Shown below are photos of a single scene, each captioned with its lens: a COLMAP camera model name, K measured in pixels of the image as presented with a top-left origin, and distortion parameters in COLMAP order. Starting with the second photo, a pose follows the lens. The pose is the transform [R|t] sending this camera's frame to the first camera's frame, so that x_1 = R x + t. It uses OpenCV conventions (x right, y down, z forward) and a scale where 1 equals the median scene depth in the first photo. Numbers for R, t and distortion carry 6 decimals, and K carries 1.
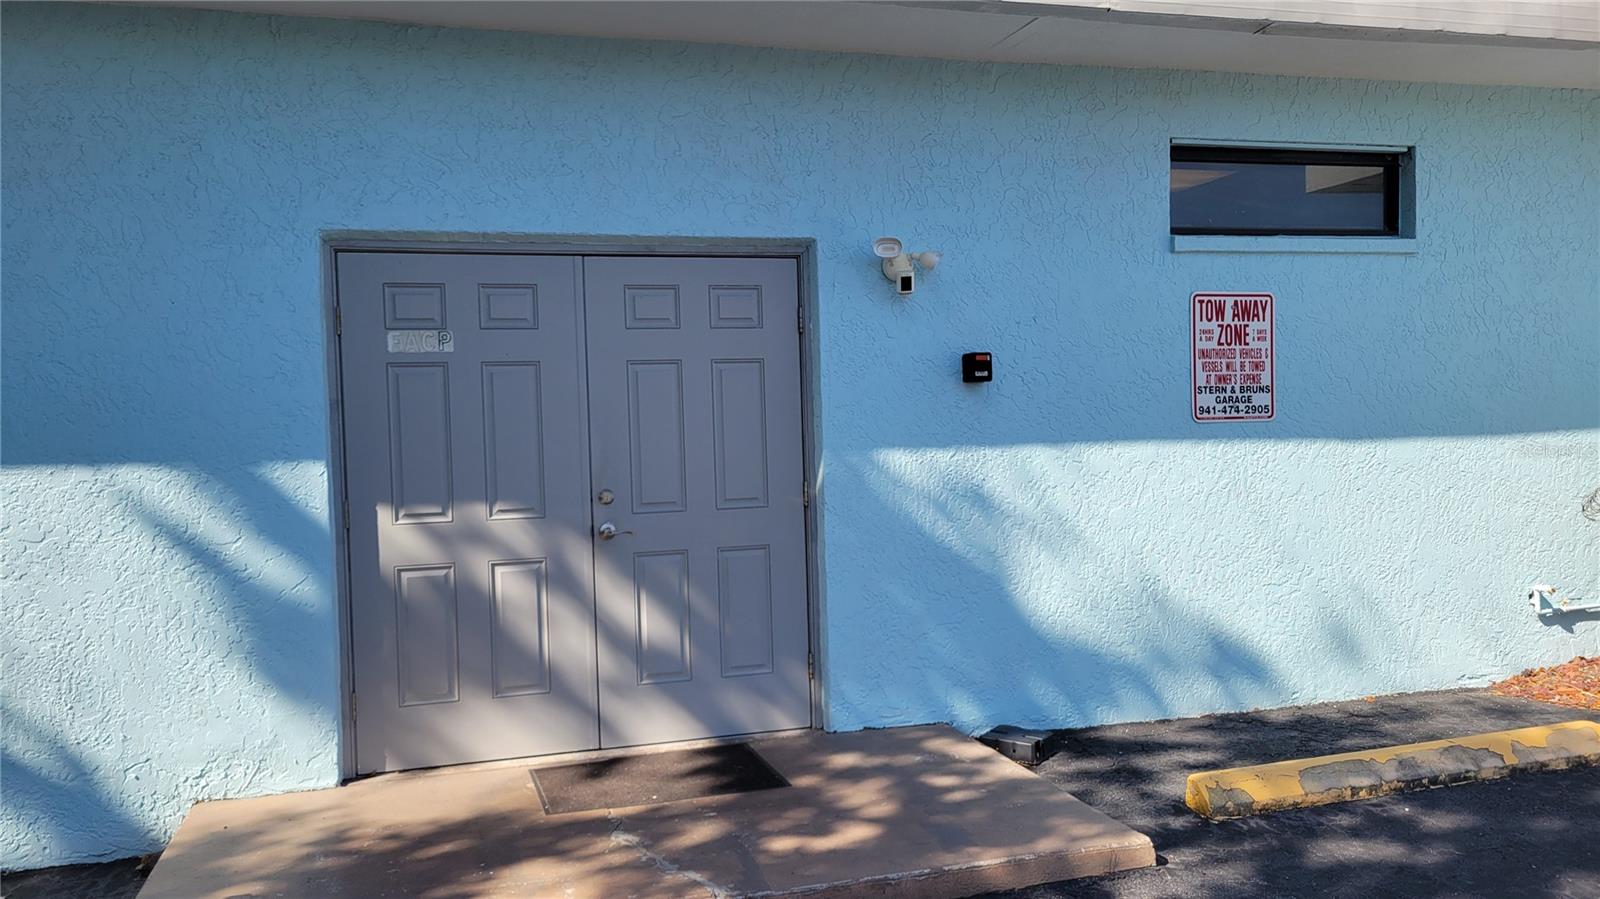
lens RADIAL K [[1194.2, 0, 787.6], [0, 1194.2, 448.1], [0, 0, 1]] dist [0.052242, -0.021782]
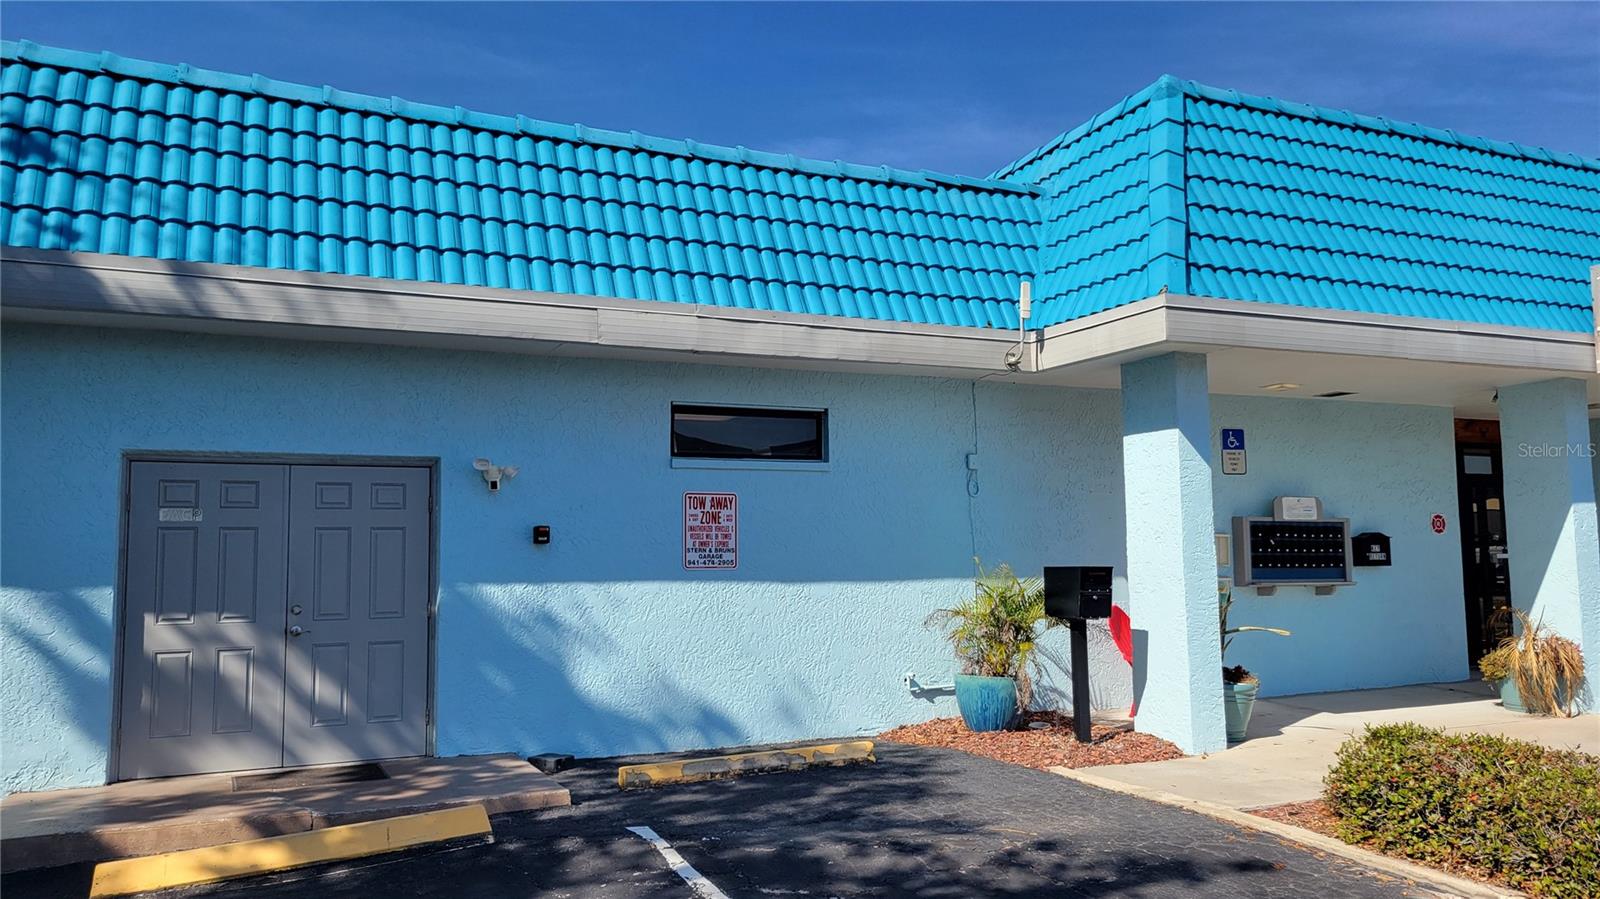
lens RADIAL K [[1194.2, 0, 805.8], [0, 1194.2, 457.8], [0, 0, 1]] dist [0.052242, -0.021782]
pose [[0.989850, 0.029847, 0.138949, 0.296187], [-0.014274, 0.993633, -0.111754, 0.007676], [-0.141400, 0.108637, 0.983974, -0.731867]]
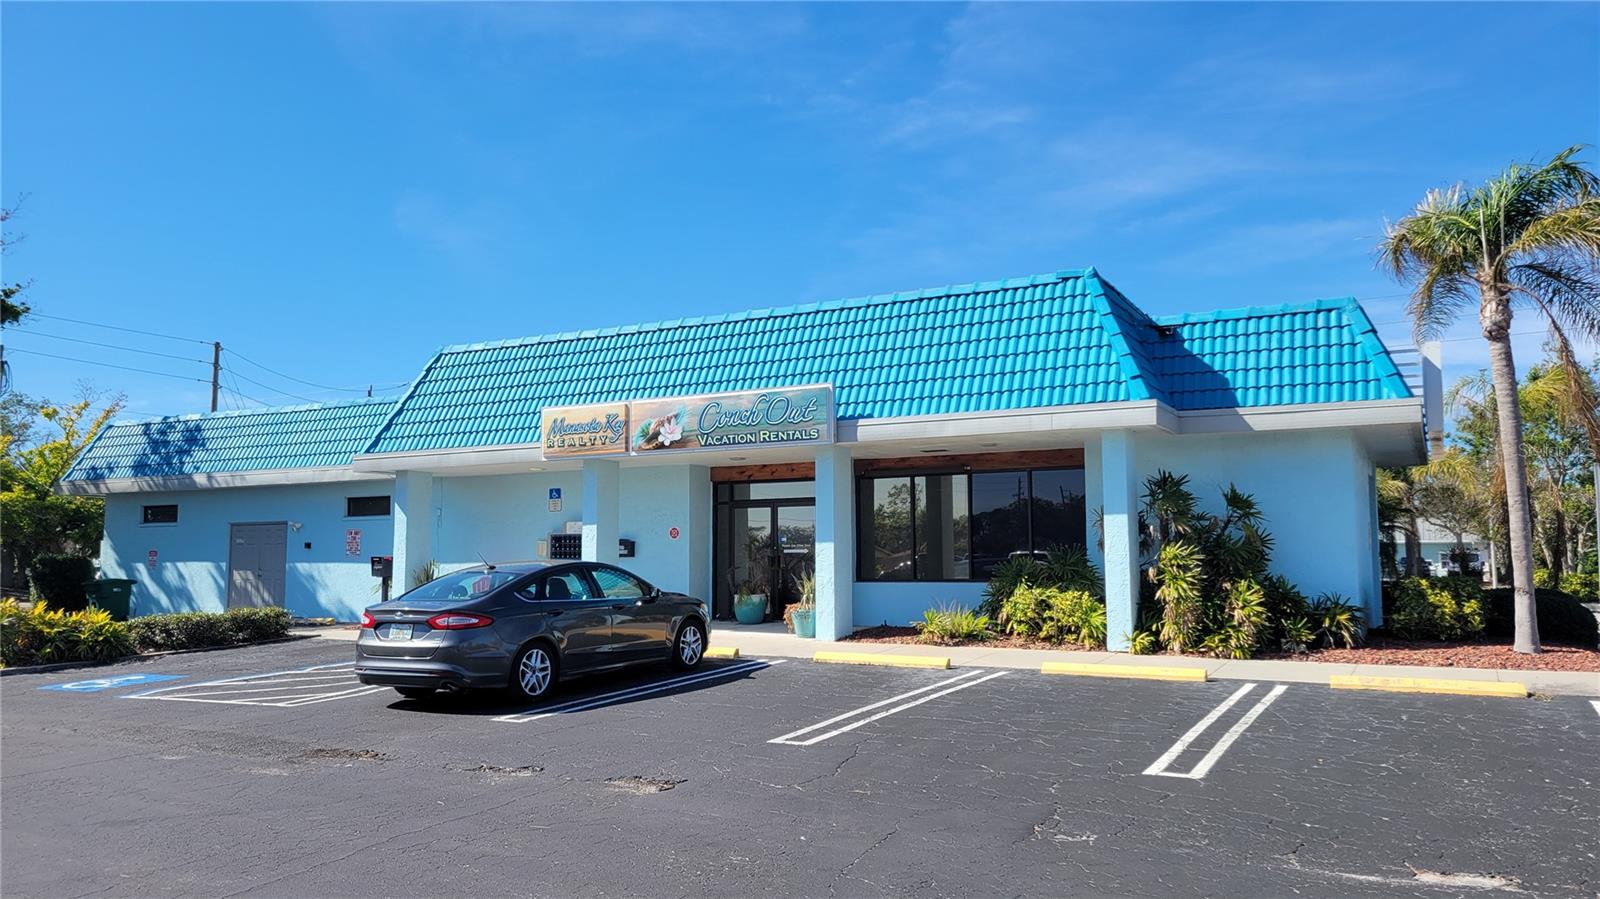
lens RADIAL K [[1194.2, 0, 794.7], [0, 1194.2, 456.2], [0, 0, 1]] dist [0.052242, -0.021782]
pose [[0.717446, -0.040074, -0.695461, 5.087047], [-0.034263, 0.995106, -0.092686, -0.046235], [0.695771, 0.090326, 0.712561, -1.188354]]
